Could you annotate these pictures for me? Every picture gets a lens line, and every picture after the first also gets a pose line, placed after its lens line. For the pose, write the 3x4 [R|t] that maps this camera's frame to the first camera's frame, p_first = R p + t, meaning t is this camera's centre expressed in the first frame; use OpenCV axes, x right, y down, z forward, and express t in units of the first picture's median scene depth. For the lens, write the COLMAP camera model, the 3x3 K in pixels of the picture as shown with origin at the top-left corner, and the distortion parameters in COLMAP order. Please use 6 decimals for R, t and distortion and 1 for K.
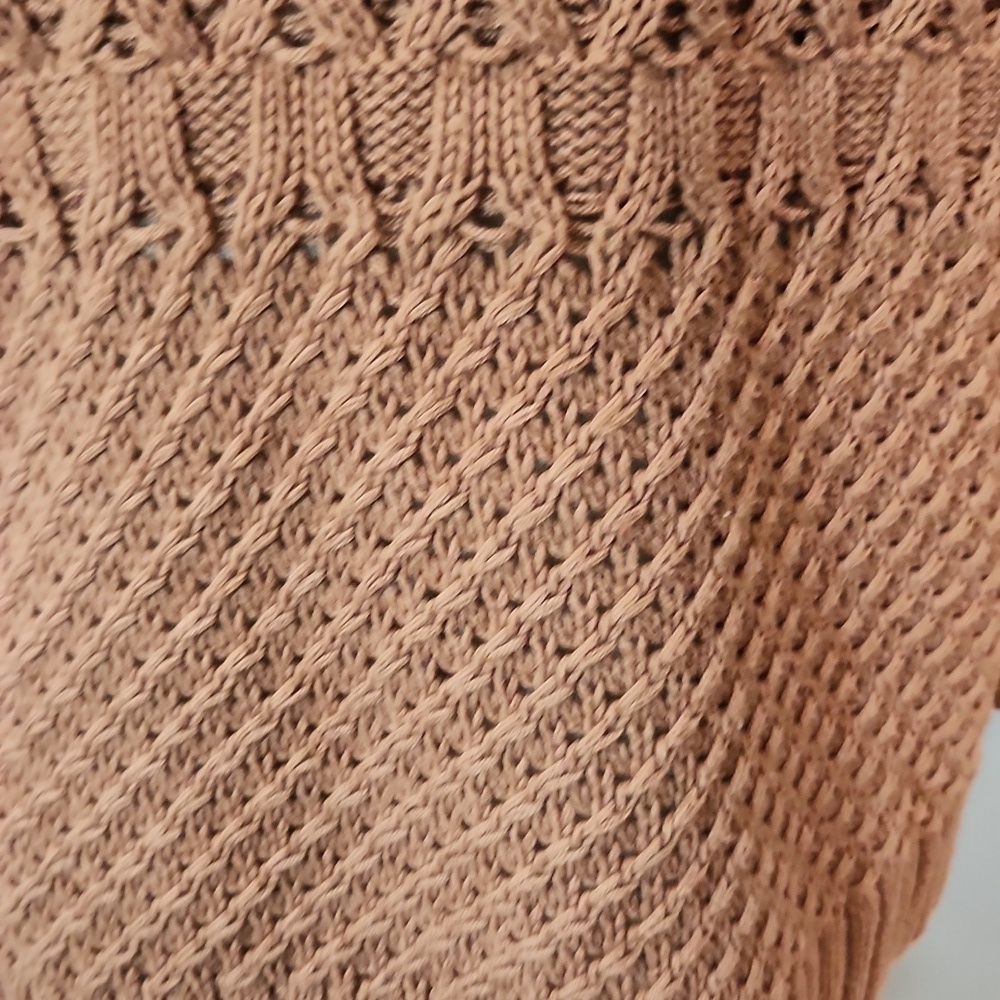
lens RADIAL K [[1310.3, 0, 534.4], [0, 1310.3, 500.3], [0, 0, 1]] dist [0.014703, -0.056472]
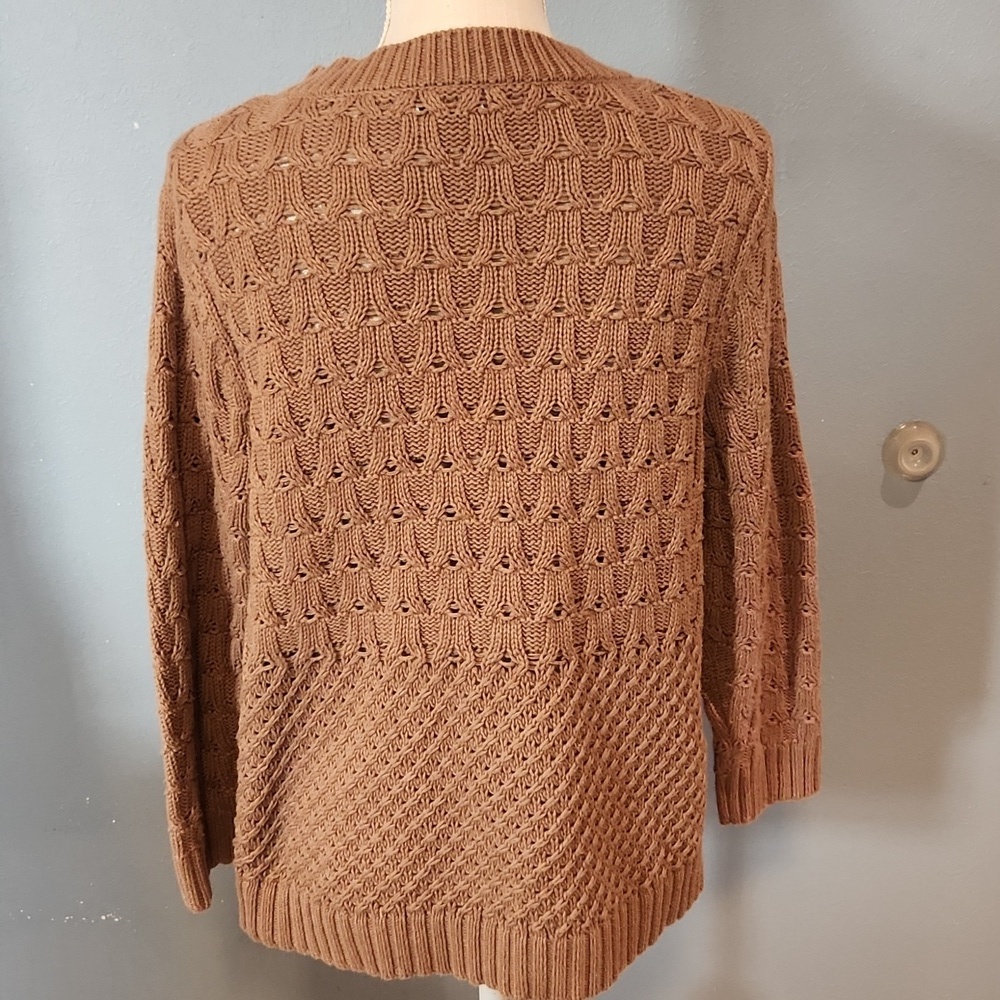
lens RADIAL K [[1310.3, 0, 534.4], [0, 1310.3, 500.3], [0, 0, 1]] dist [0.014703, -0.056472]
pose [[0.999265, 0.015423, -0.035102, 0.136282], [-0.020154, 0.990130, -0.138694, -0.132192], [0.032617, 0.139300, 0.989713, -2.213103]]
